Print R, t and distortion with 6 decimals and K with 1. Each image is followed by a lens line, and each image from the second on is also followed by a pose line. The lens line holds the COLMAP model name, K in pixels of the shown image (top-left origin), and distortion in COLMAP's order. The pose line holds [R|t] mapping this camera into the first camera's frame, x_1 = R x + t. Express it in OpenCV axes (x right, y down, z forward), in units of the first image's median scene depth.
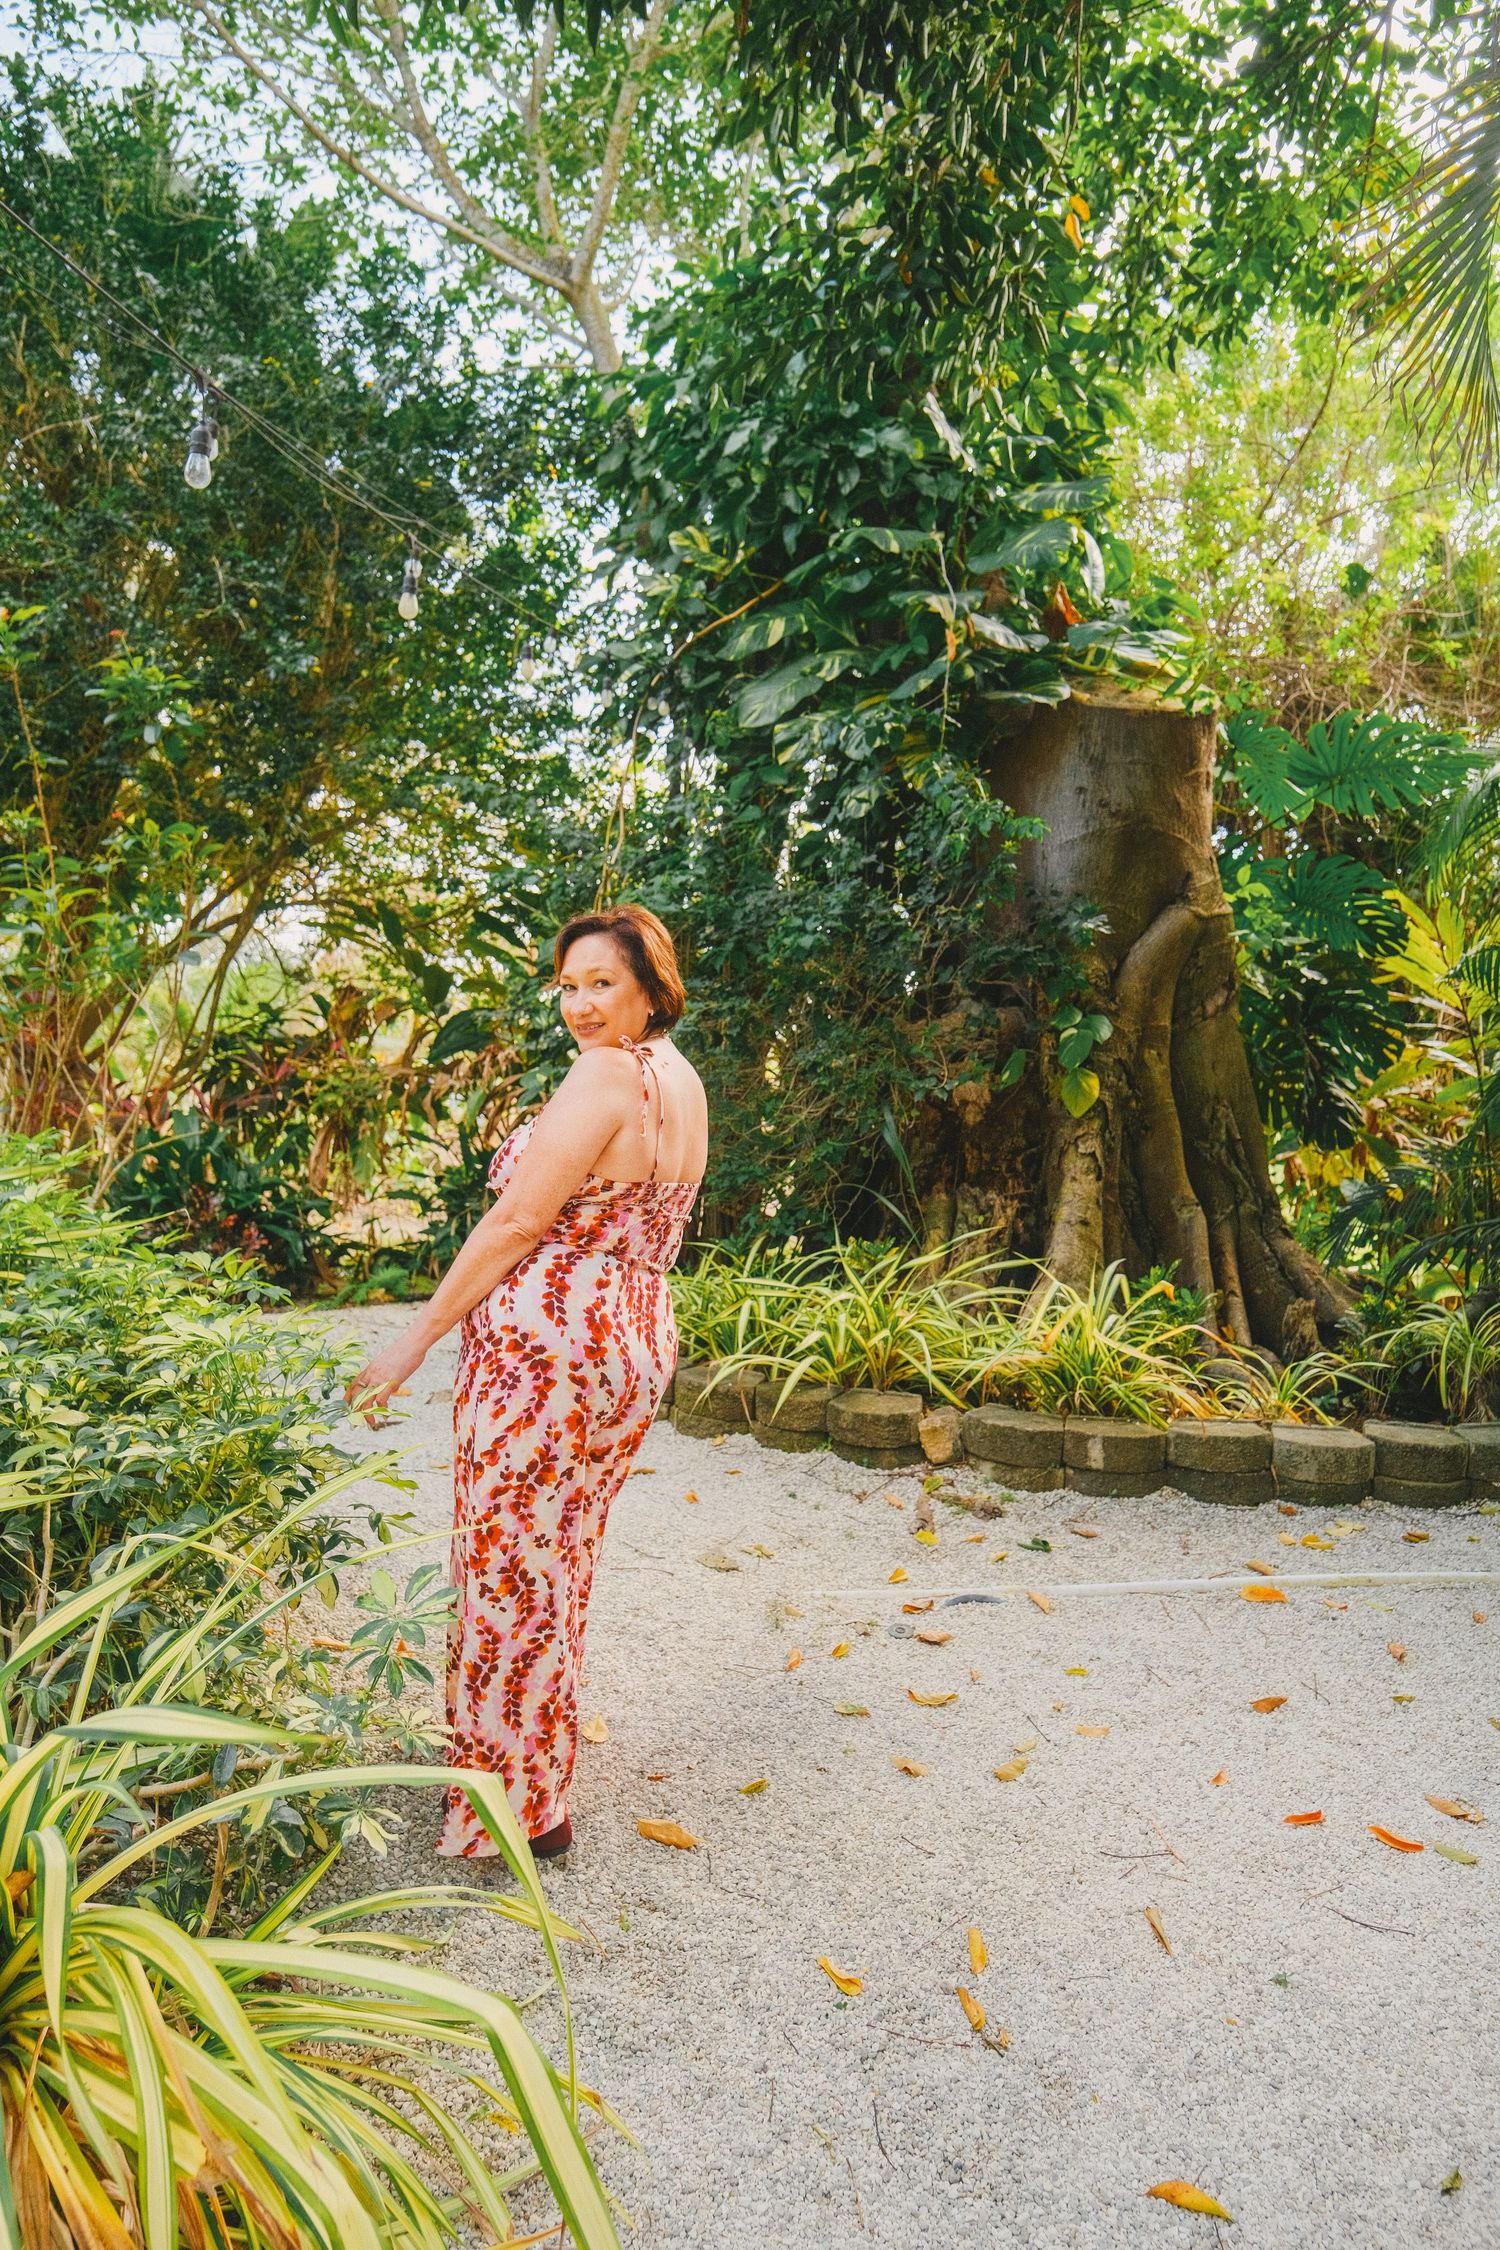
lens RADIAL K [[1559.9, 0, 748.6], [0, 1559.9, 1122.9], [0, 0, 1]] dist [-0.011828, -0.000544]
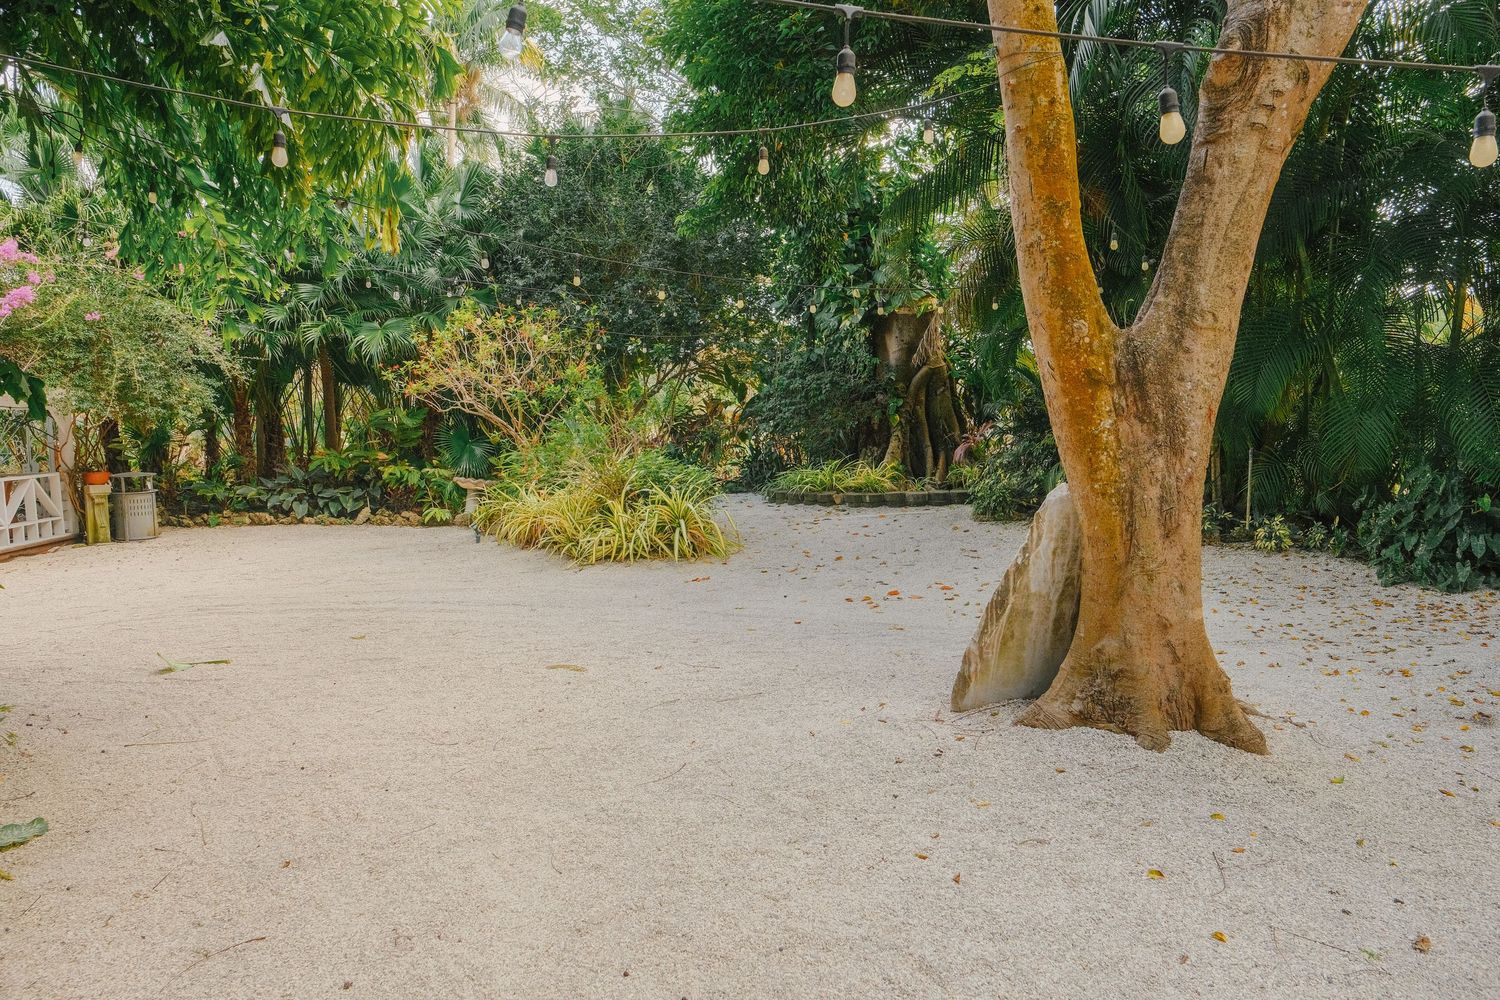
lens RADIAL K [[1040.0, 0, 750.9], [0, 1040.0, 500.8], [0, 0, 1]] dist [-0.011828, -0.000544]
pose [[0.970308, -0.076201, -0.229555, 0.470460], [0.092645, 0.993785, 0.061716, -0.013365], [0.223426, -0.081150, 0.971337, -1.718865]]
